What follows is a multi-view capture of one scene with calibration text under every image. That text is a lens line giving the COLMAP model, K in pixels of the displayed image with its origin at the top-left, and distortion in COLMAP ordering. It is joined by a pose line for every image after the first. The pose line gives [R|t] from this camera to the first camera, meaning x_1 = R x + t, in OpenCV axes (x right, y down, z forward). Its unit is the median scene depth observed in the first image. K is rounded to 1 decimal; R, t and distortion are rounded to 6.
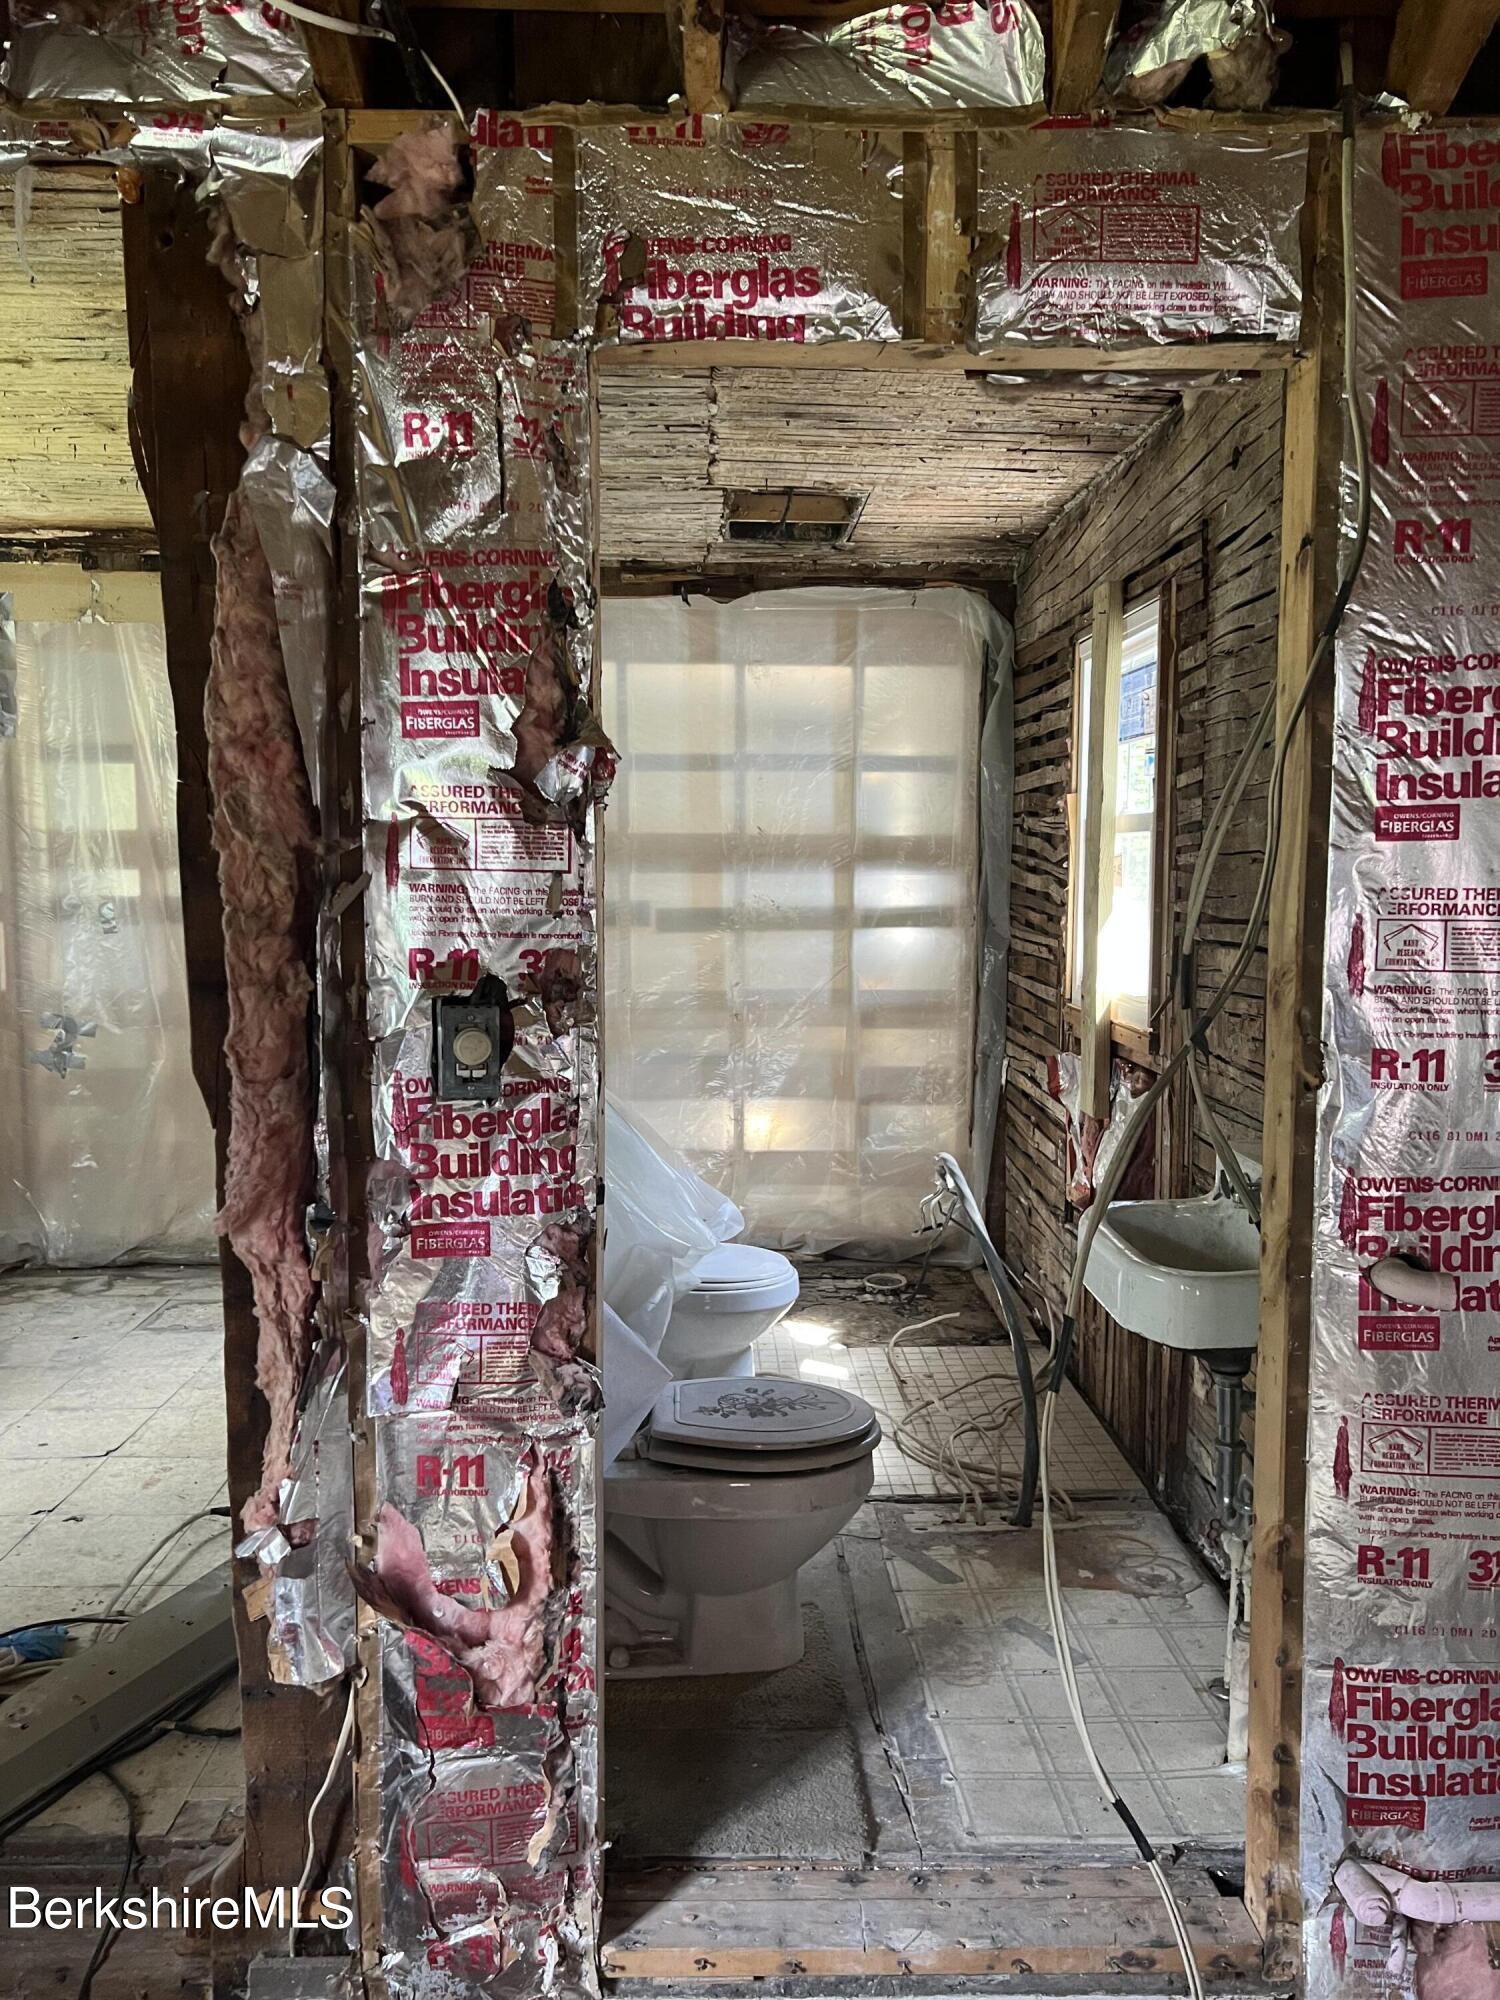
lens RADIAL K [[1505.7, 0, 745.9], [0, 1505.7, 1014.7], [0, 0, 1]] dist [0.061583, -0.076491]
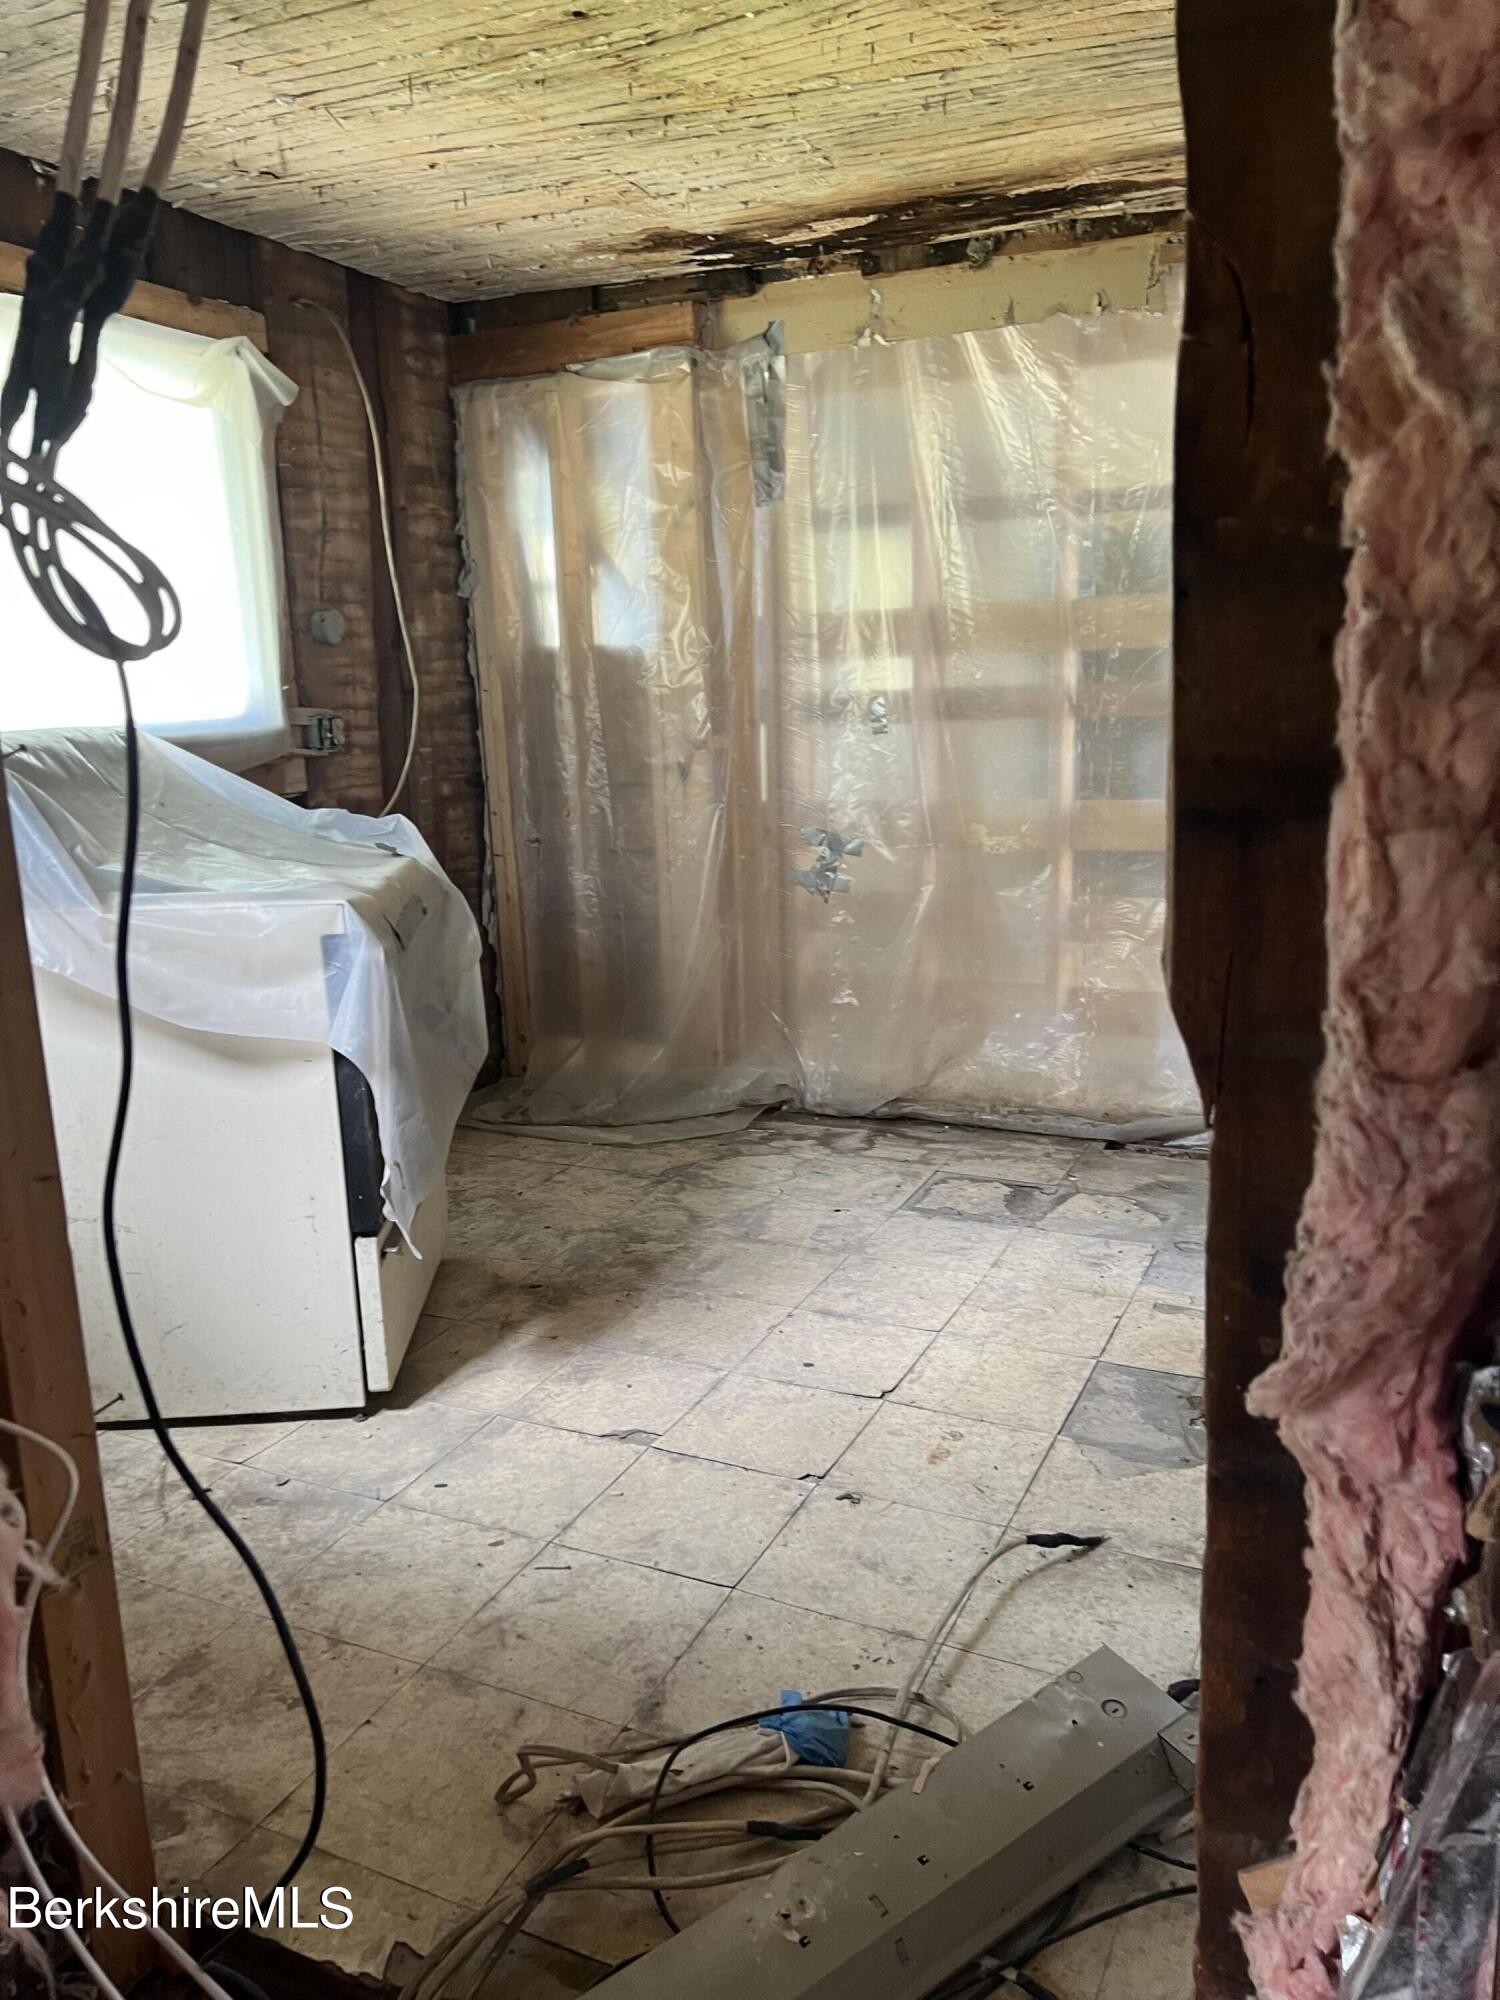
lens RADIAL K [[1505.7, 0, 755.2], [0, 1505.7, 993.5], [0, 0, 1]] dist [0.061583, -0.076491]
pose [[0.898862, 0.062051, -0.433816, -0.121649], [-0.012450, 0.993141, 0.116260, -0.007811], [0.438055, -0.099101, 0.893469, 0.232640]]
